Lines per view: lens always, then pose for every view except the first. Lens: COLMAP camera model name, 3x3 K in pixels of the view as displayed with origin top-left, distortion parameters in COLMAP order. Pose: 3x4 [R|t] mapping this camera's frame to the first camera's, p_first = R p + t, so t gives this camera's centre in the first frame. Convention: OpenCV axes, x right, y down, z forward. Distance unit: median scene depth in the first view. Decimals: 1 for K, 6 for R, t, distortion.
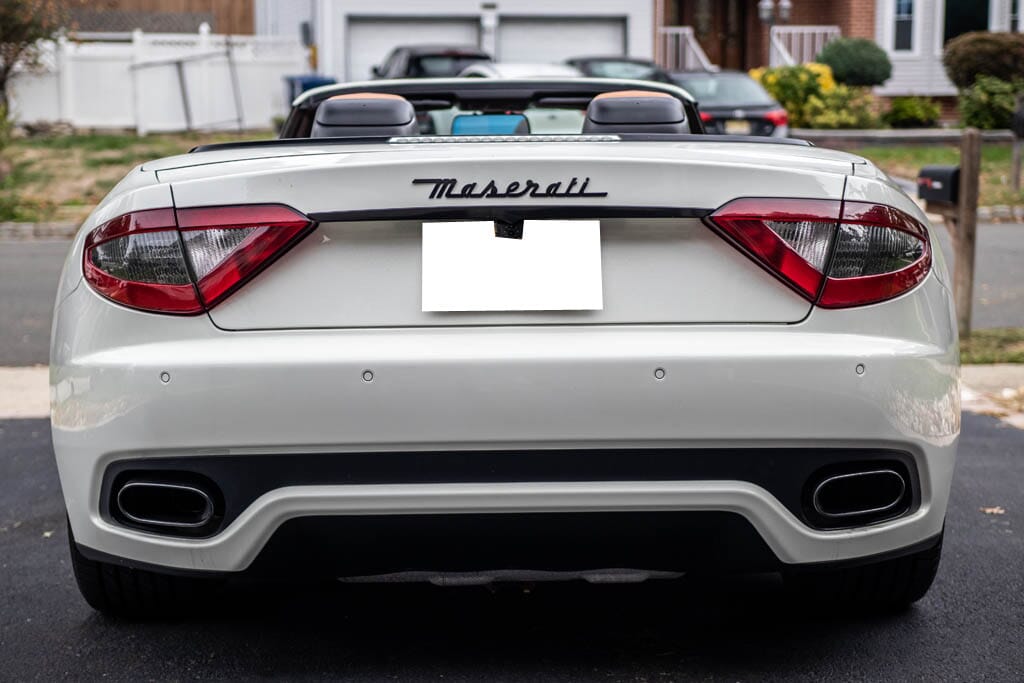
lens RADIAL K [[1699.3, 0, 511.8], [0, 1699.3, 336.9], [0, 0, 1]] dist [0.130284, 0.000000]
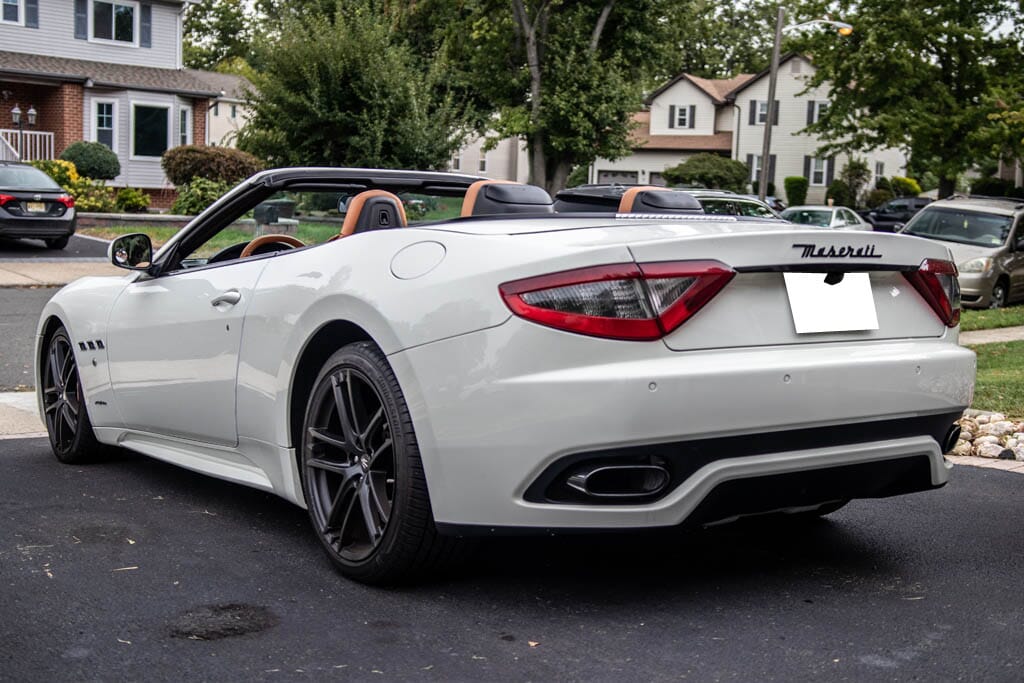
lens RADIAL K [[1275.8, 0, 512.2], [0, 1275.8, 339.1], [0, 0, 1]] dist [-0.015644, 0.000000]
pose [[0.832797, -0.024562, 0.553033, -0.851695], [0.037556, 0.999220, -0.012176, -0.005923], [-0.552302, 0.030910, 0.833071, 0.209027]]
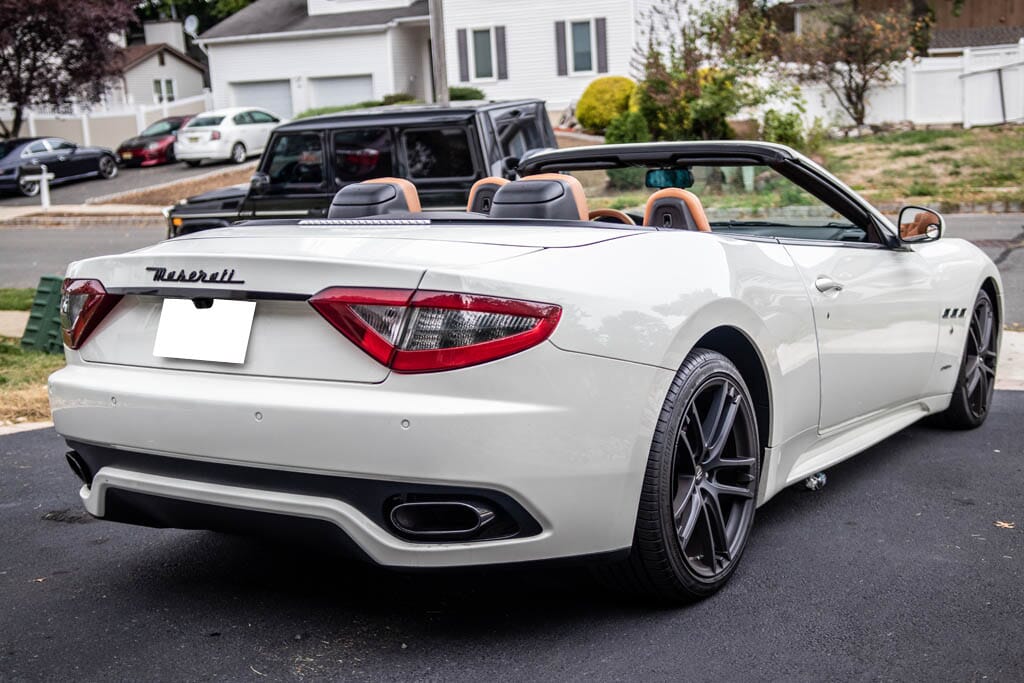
lens RADIAL K [[1259.9, 0, 514.5], [0, 1259.9, 344.9], [0, 0, 1]] dist [0.040843, 0.000000]
pose [[0.844997, 0.055969, -0.531833, 0.765654], [-0.028806, 0.997828, 0.059241, -0.097163], [0.533994, -0.034739, 0.844774, 0.245300]]
